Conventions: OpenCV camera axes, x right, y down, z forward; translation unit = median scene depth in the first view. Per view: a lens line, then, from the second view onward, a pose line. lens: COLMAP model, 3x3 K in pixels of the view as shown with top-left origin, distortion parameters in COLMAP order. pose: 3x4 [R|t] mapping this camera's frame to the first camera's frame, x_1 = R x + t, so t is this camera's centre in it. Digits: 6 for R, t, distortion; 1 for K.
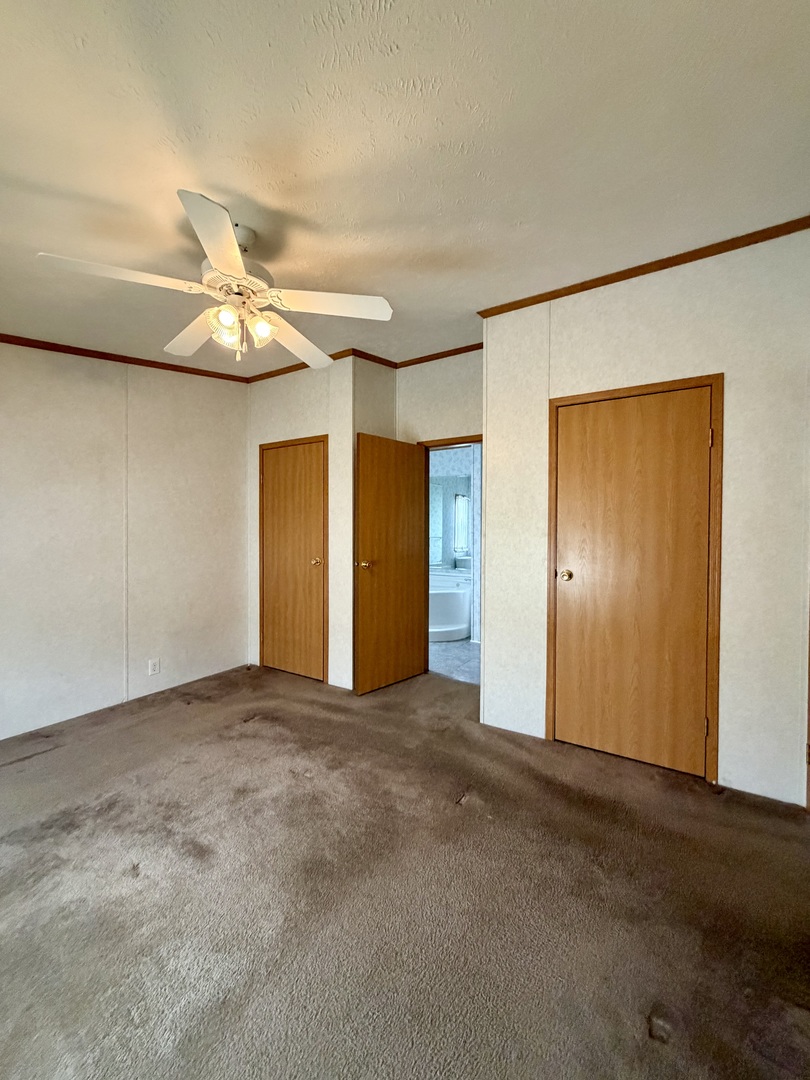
lens RADIAL K [[430.9, 0, 405.5], [0, 430.9, 536.6], [0, 0, 1]] dist [-0.000213, 0.000162]
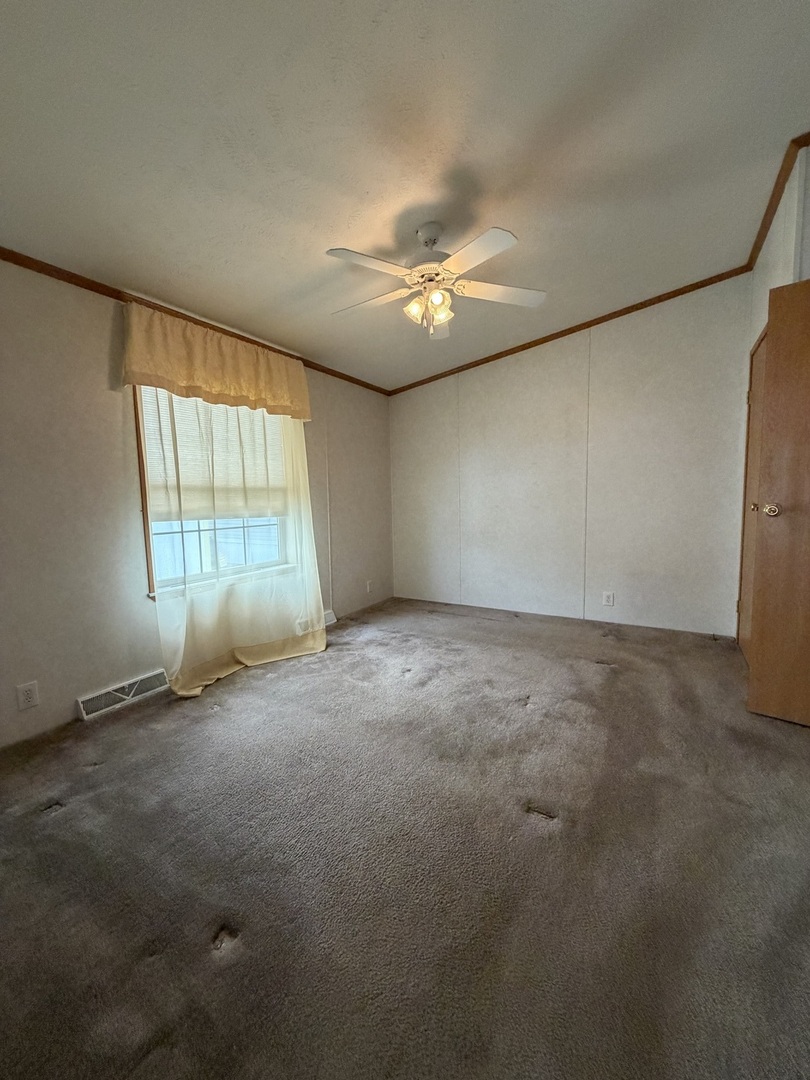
lens RADIAL K [[430.9, 0, 405.5], [0, 430.9, 536.6], [0, 0, 1]] dist [-0.000213, 0.000162]
pose [[0.020498, 0.081939, -0.996427, 0.639835], [0.004094, 0.996621, 0.082039, 0.065832], [0.999782, -0.005761, 0.020094, 0.600285]]
